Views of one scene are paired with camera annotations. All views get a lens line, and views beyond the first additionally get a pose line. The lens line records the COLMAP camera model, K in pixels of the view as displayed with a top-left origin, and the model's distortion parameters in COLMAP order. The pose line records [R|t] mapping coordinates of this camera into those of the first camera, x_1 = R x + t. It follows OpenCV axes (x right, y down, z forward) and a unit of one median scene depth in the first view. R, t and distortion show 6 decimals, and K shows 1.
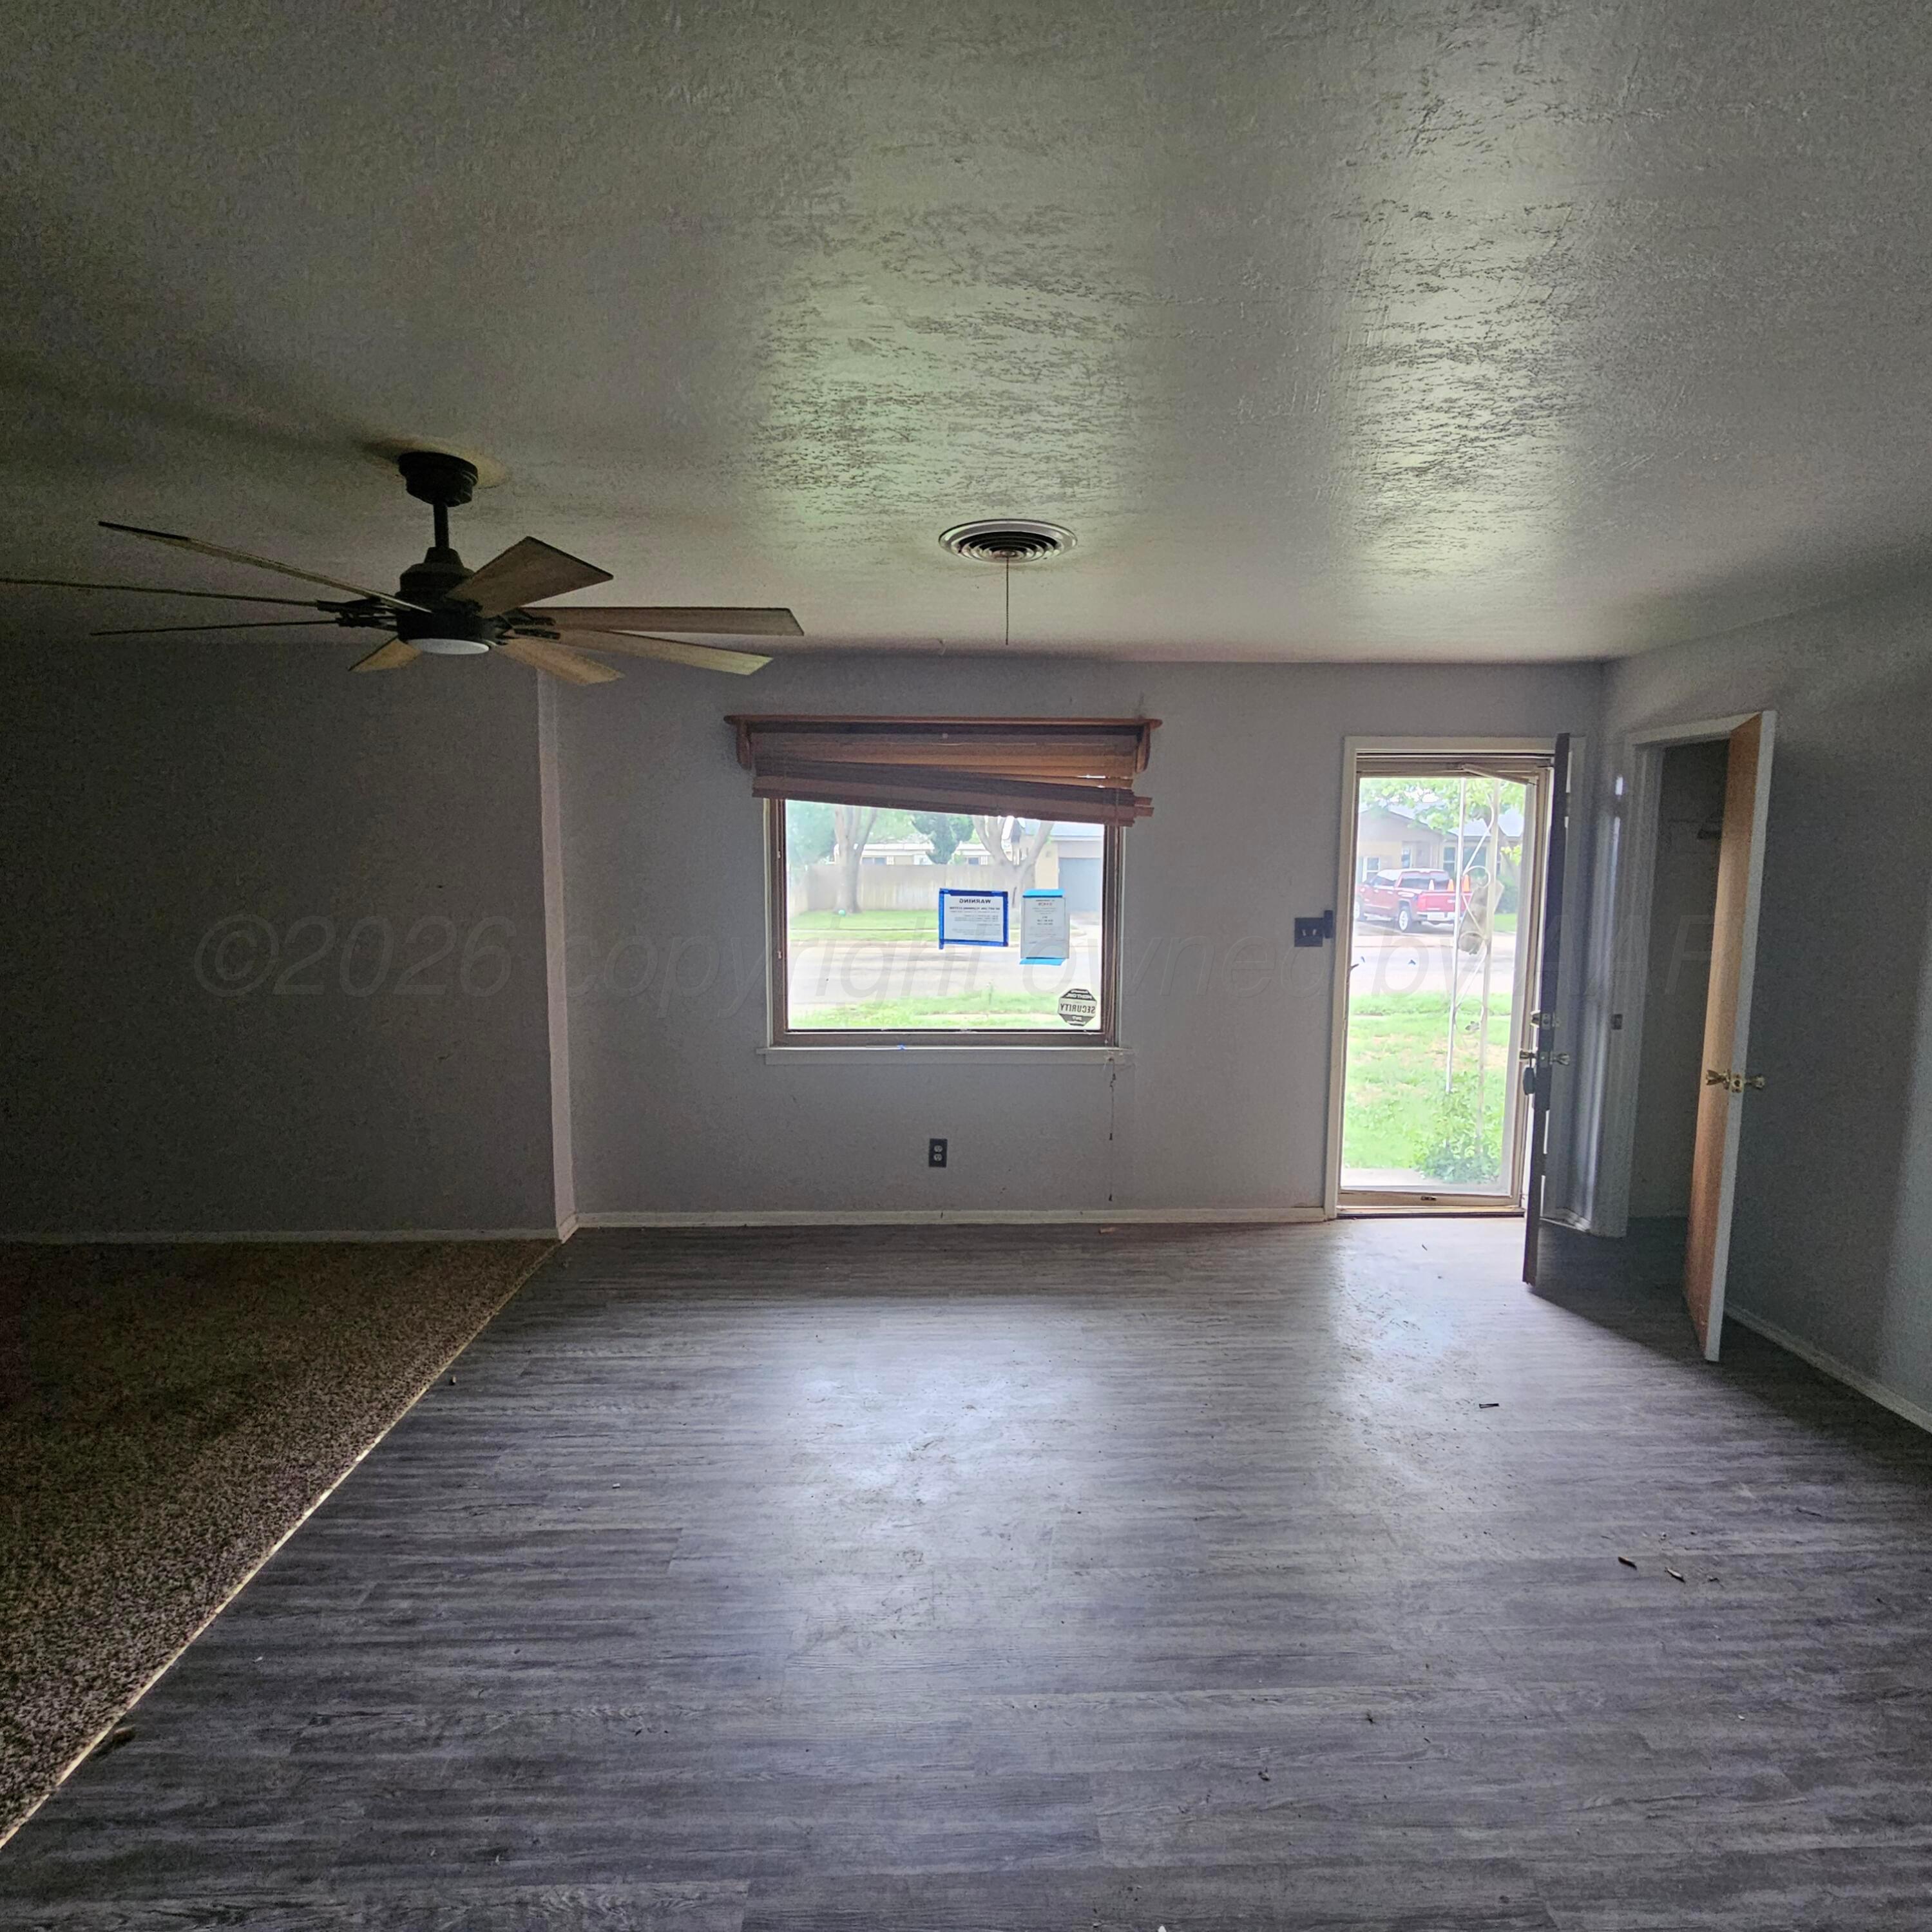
lens RADIAL K [[1053.0, 0, 972.6], [0, 1053.0, 963.4], [0, 0, 1]] dist [-0.005622, 0.000510]
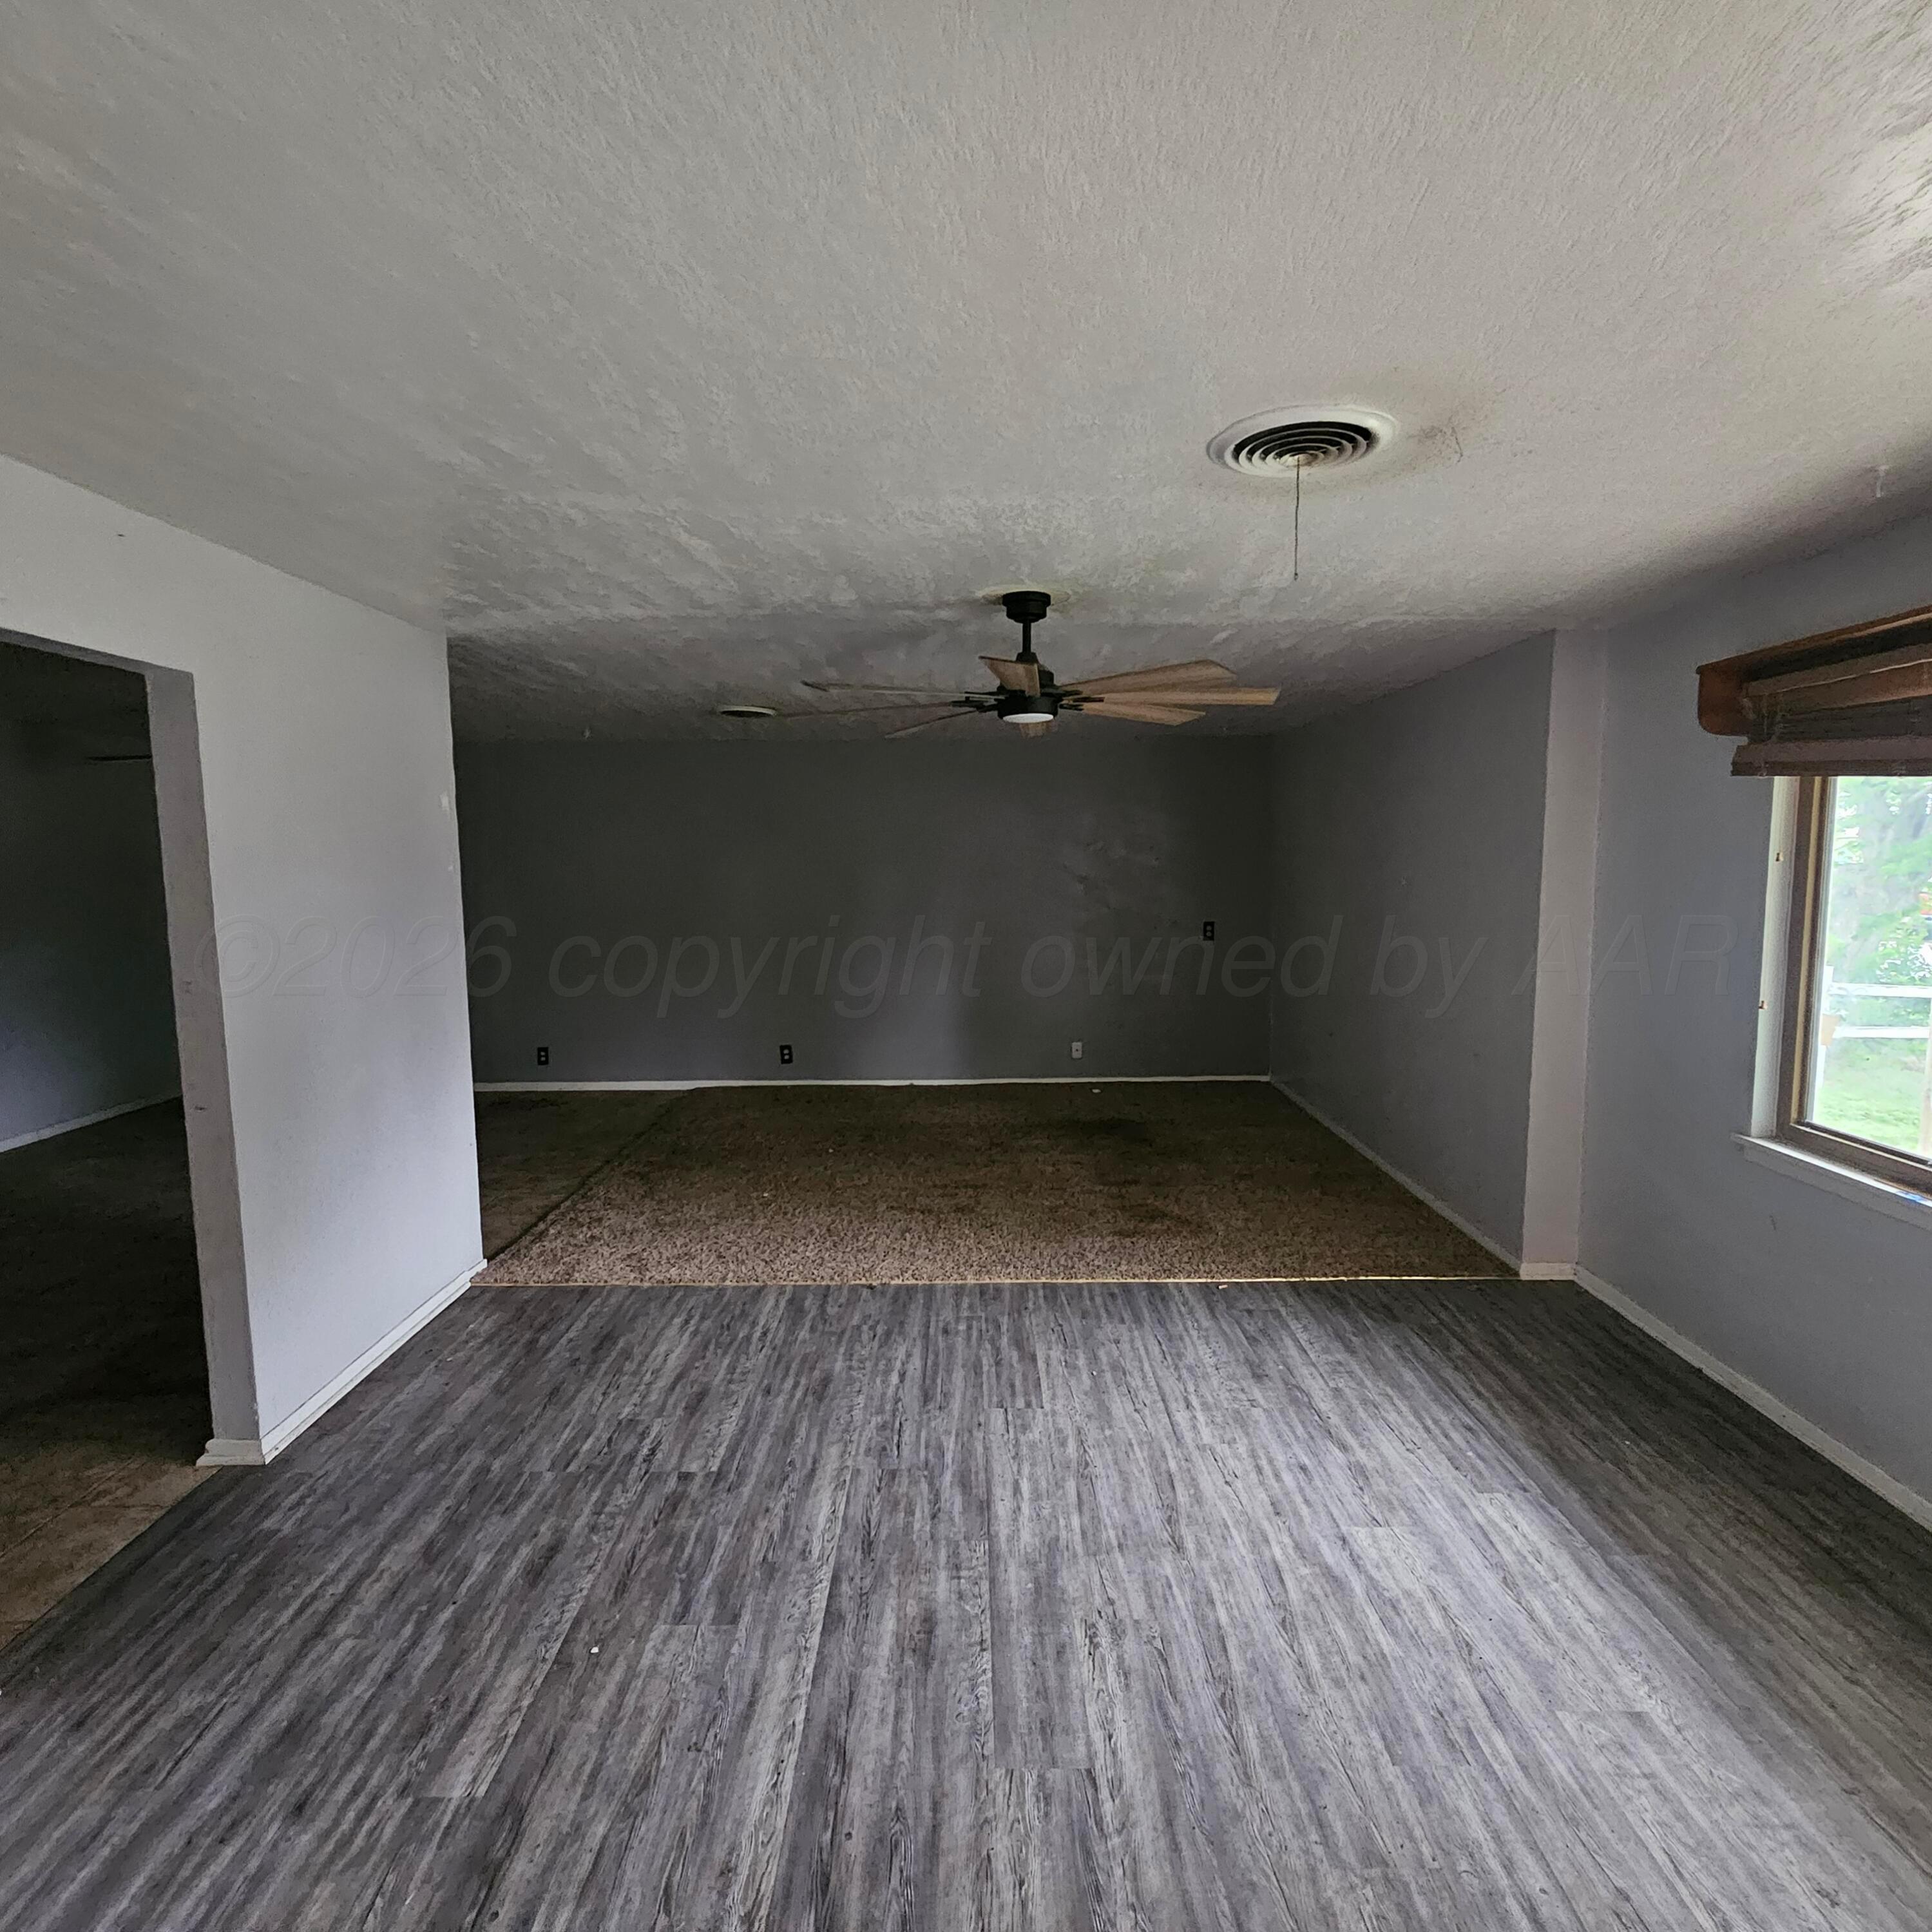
lens RADIAL K [[1053.0, 0, 972.6], [0, 1053.0, 963.4], [0, 0, 1]] dist [-0.005622, 0.000510]
pose [[-0.030522, 0.099317, -0.994588, 0.739607], [-0.101108, 0.989640, 0.101926, -0.077353], [0.994407, 0.103672, -0.020164, 0.733054]]
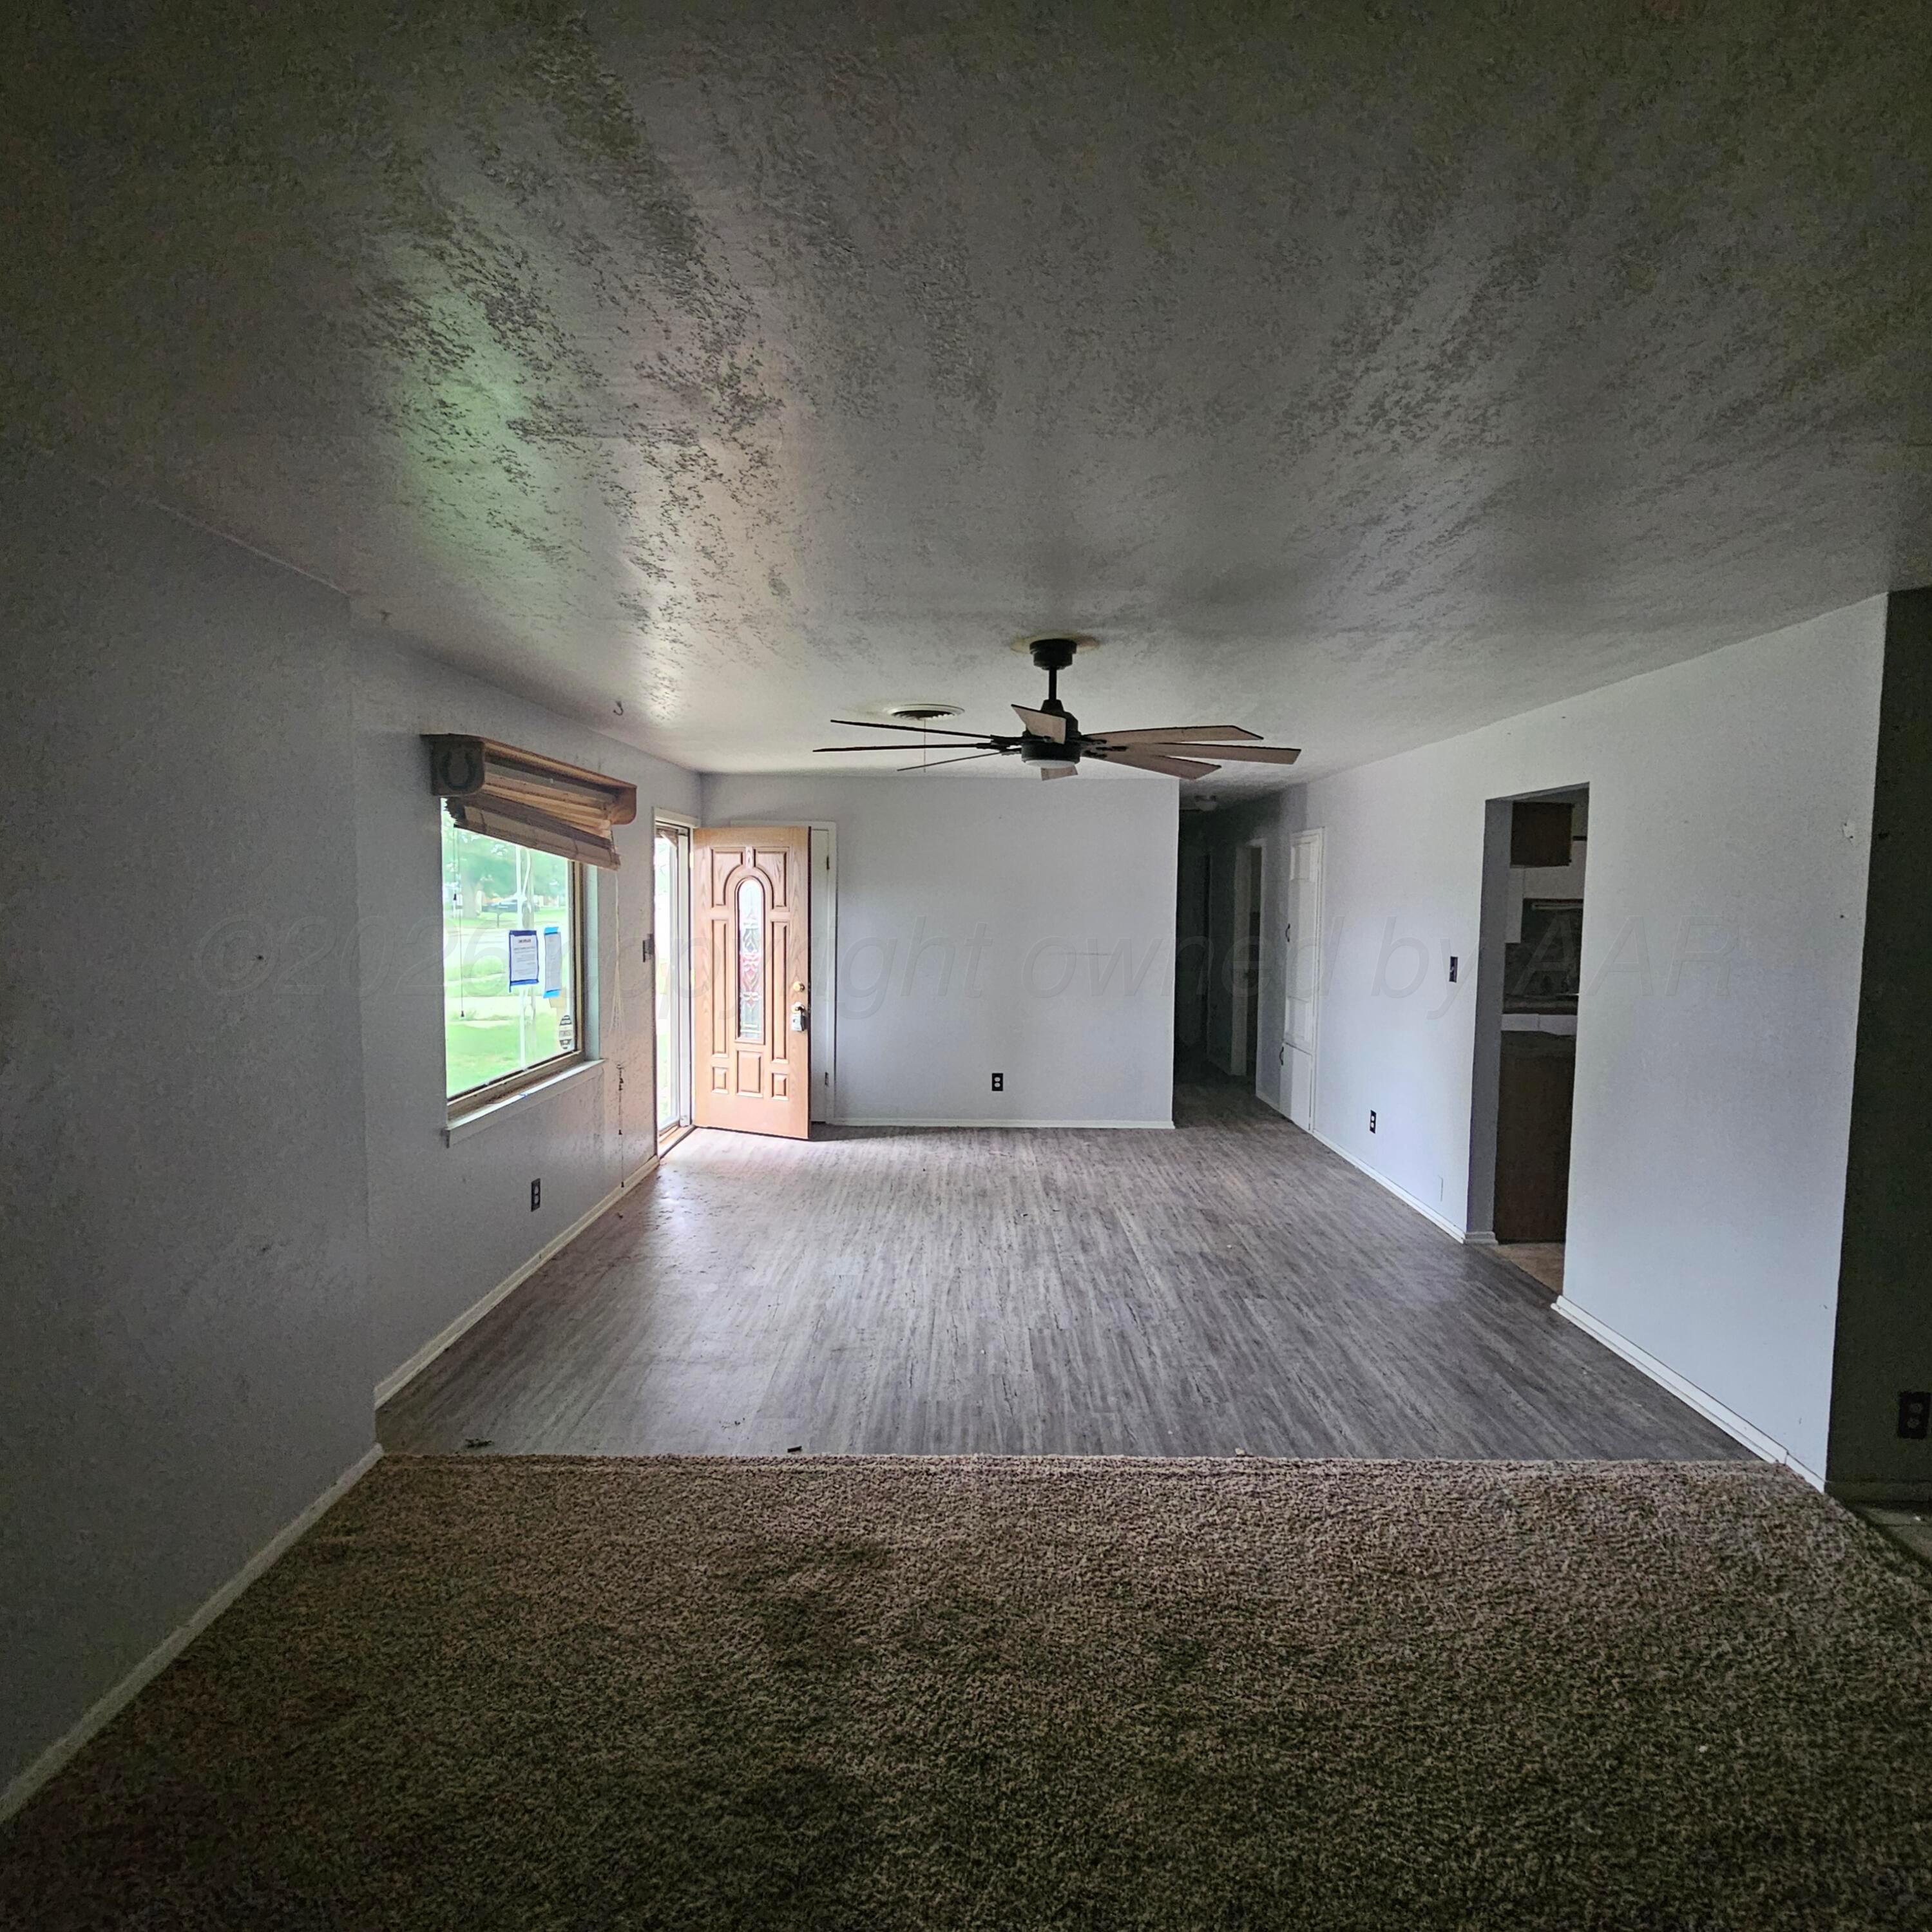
lens RADIAL K [[1047.1, 0, 960.4], [0, 1047.1, 963.8], [0, 0, 1]] dist [-0.004103, -0.000704]
pose [[0.046876, -0.071537, 0.996336, -1.486538], [0.097196, 0.993026, 0.066726, -0.098400], [-0.994161, 0.093712, 0.053503, 0.796842]]
